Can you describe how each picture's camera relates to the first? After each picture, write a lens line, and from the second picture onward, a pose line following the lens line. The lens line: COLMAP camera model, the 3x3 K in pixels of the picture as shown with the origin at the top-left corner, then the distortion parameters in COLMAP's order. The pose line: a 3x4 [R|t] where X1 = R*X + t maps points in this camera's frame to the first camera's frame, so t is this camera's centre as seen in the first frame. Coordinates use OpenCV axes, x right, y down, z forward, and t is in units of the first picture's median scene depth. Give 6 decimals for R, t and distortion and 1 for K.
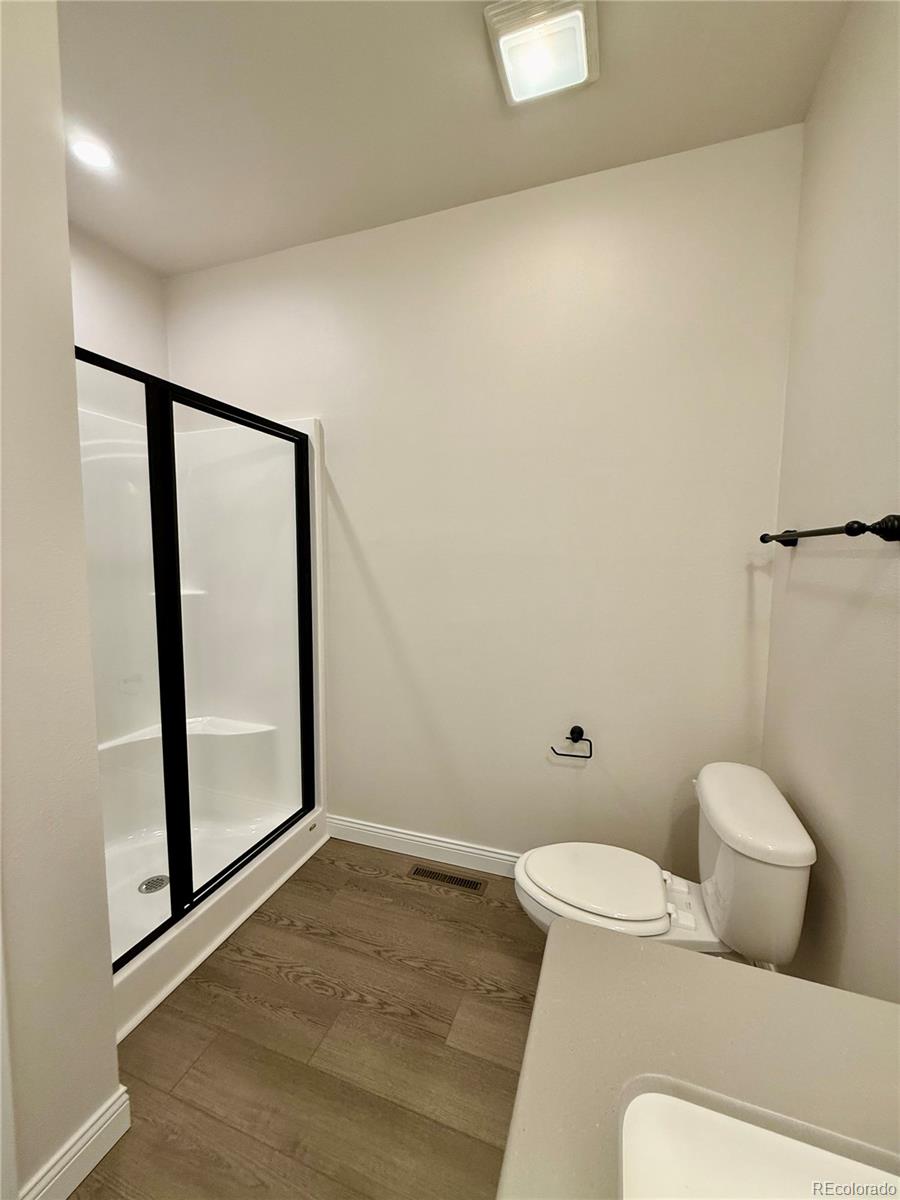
lens RADIAL K [[477.3, 0, 450.6], [0, 477.3, 593.4], [0, 0, 1]] dist [0.000052, 0.000413]
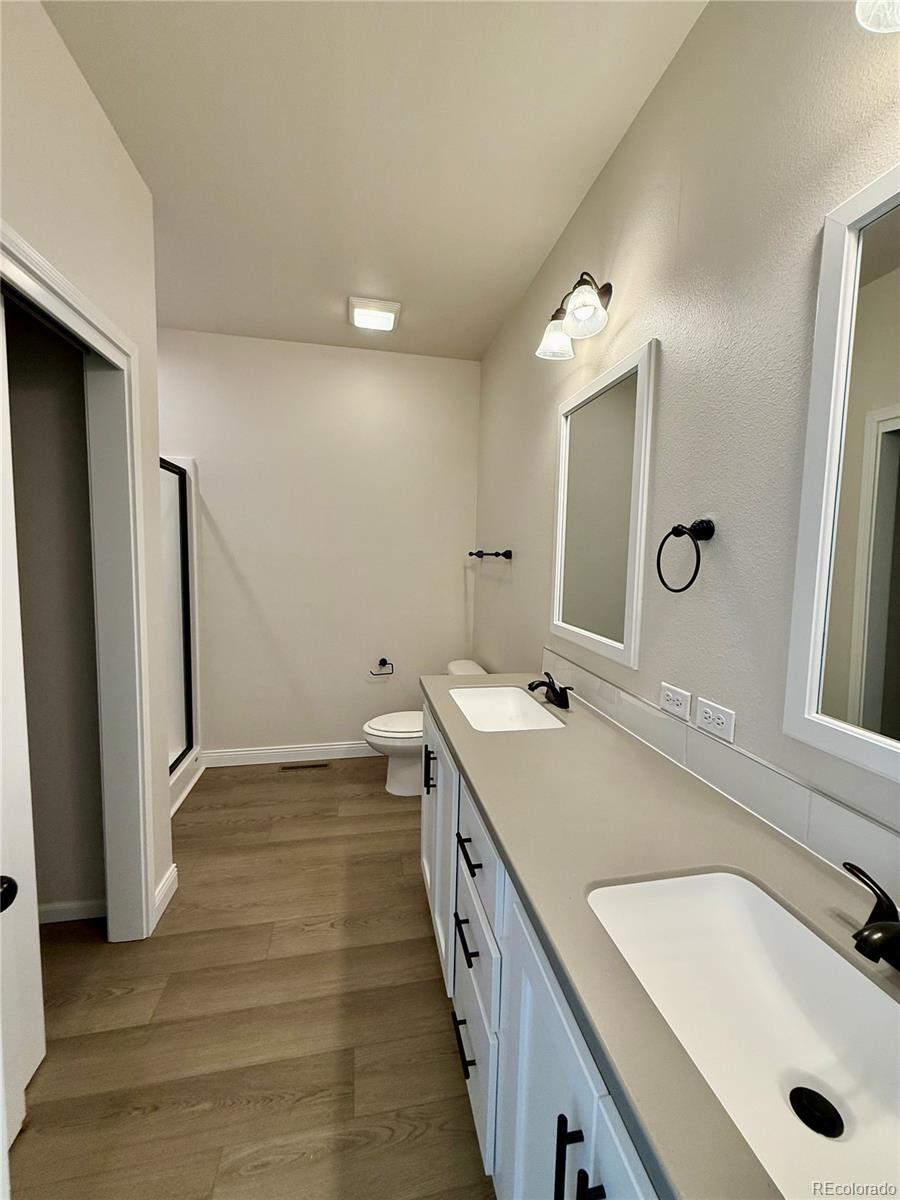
lens RADIAL K [[477.3, 0, 451.3], [0, 477.3, 596.7], [0, 0, 1]] dist [0.000052, 0.000413]
pose [[0.857889, -0.035982, 0.512574, -0.428982], [0.027425, 0.999330, 0.024251, 0.019460], [-0.513103, -0.006748, 0.858300, -0.655345]]
